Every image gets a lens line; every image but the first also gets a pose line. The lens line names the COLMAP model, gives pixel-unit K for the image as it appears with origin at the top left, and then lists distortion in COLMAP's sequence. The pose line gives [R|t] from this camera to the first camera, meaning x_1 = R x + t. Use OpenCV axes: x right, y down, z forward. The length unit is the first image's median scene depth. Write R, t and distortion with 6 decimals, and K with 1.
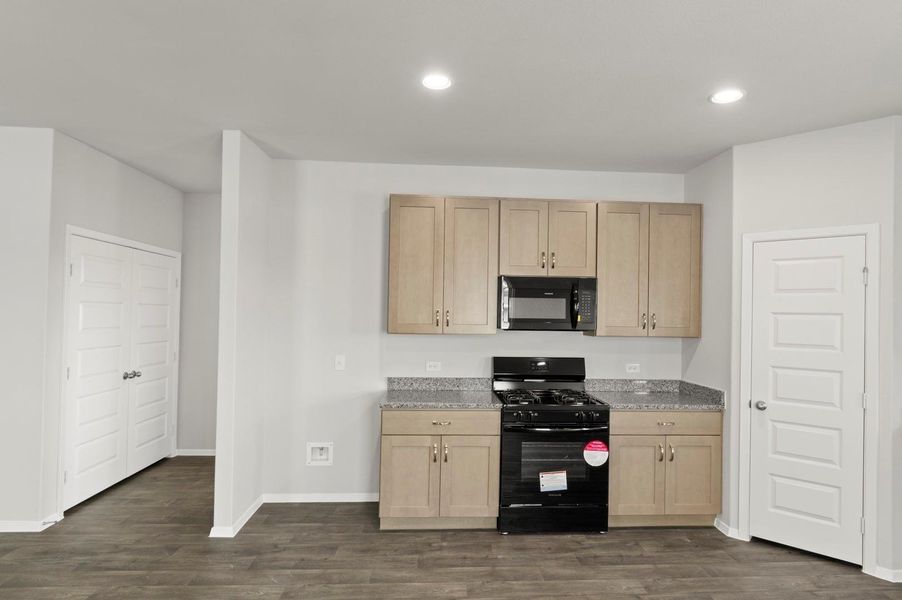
lens RADIAL K [[484.3, 0, 467.9], [0, 484.3, 311.2], [0, 0, 1]] dist [-0.003393, 0.001468]
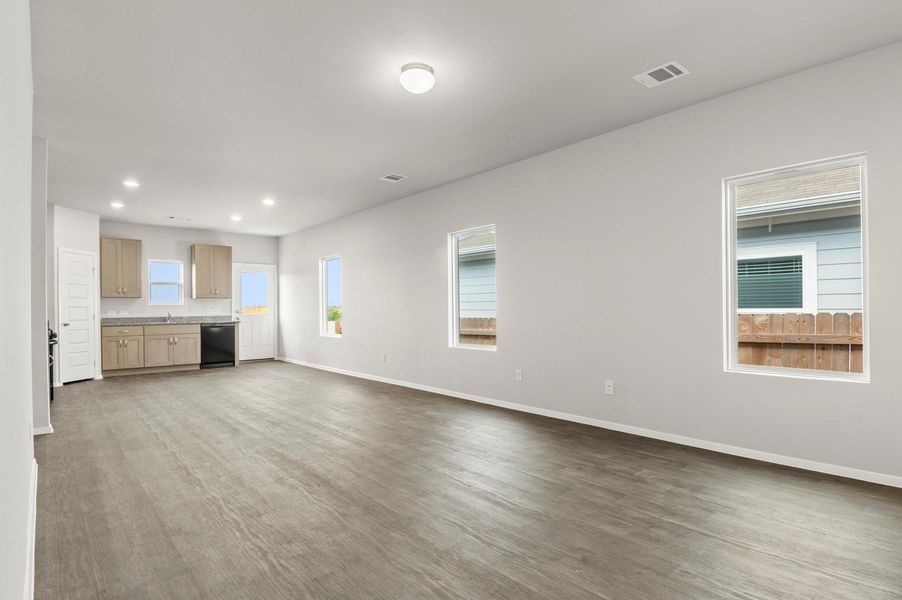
lens RADIAL K [[474.7, 0, 464.3], [0, 474.7, 308.3], [0, 0, 1]] dist [0.003833, -0.007457]
pose [[-0.613992, -0.012833, 0.789208, -2.215117], [-0.009849, 0.999915, 0.008597, 0.079468], [-0.789251, -0.002494, -0.614066, 0.853957]]
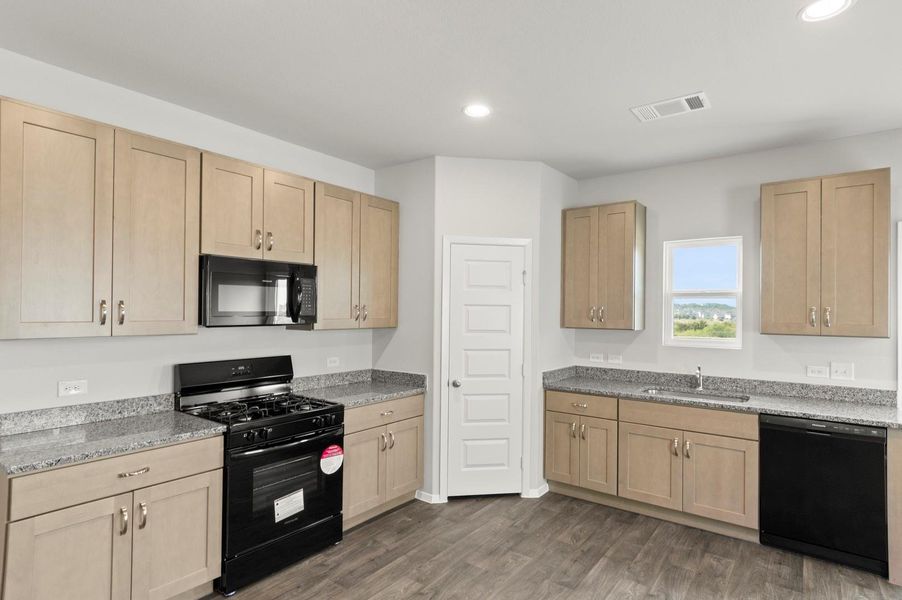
lens RADIAL K [[474.7, 0, 463.4], [0, 474.7, 305.8], [0, 0, 1]] dist [0.003833, -0.007457]
pose [[0.642151, -0.002549, 0.766574, -0.255566], [-0.006845, 0.999936, 0.009059, -0.003698], [-0.766548, -0.011064, 0.642092, 0.240759]]
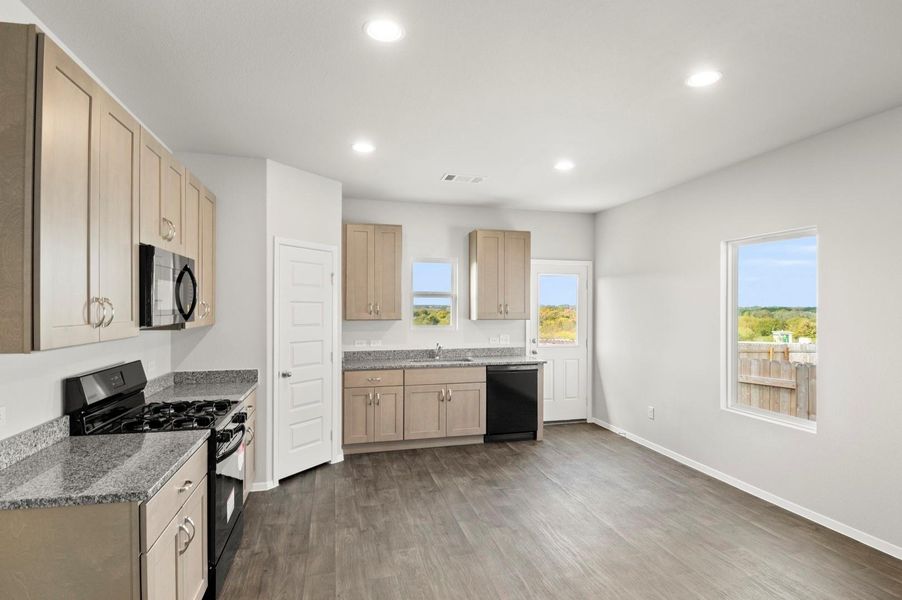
lens RADIAL K [[474.7, 0, 470.8], [0, 474.7, 305.2], [0, 0, 1]] dist [0.003833, -0.007457]
pose [[-0.214105, -0.011567, 0.976742, -0.689005], [-0.015970, 0.999838, 0.008339, -0.003366], [-0.976680, -0.013813, -0.214255, 0.765351]]
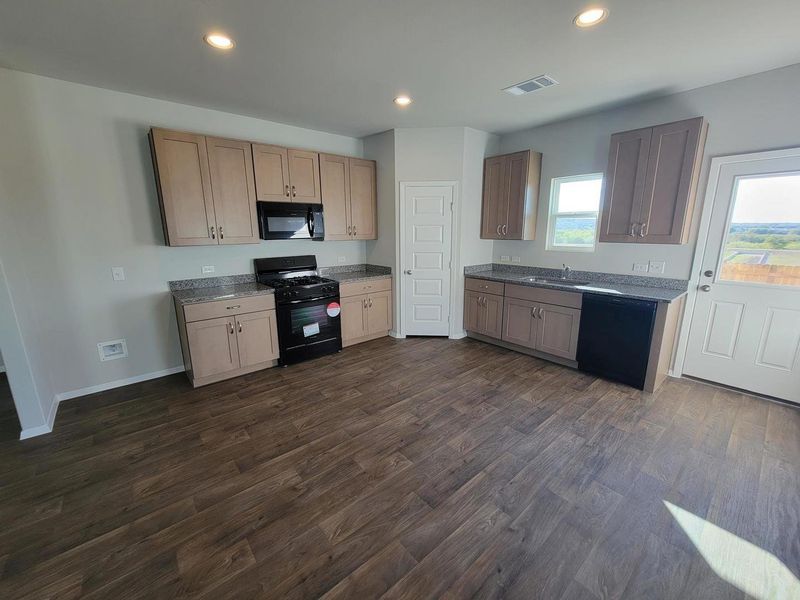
lens RADIAL K [[328.4, 0, 404.4], [0, 328.4, 297.1], [0, 0, 1]] dist [-0.009608, 0.000261]
pose [[0.795466, -0.145113, 0.588368, -0.214789], [0.012607, 0.974659, 0.223342, -0.007406], [-0.605867, -0.170244, 0.777137, -0.054356]]
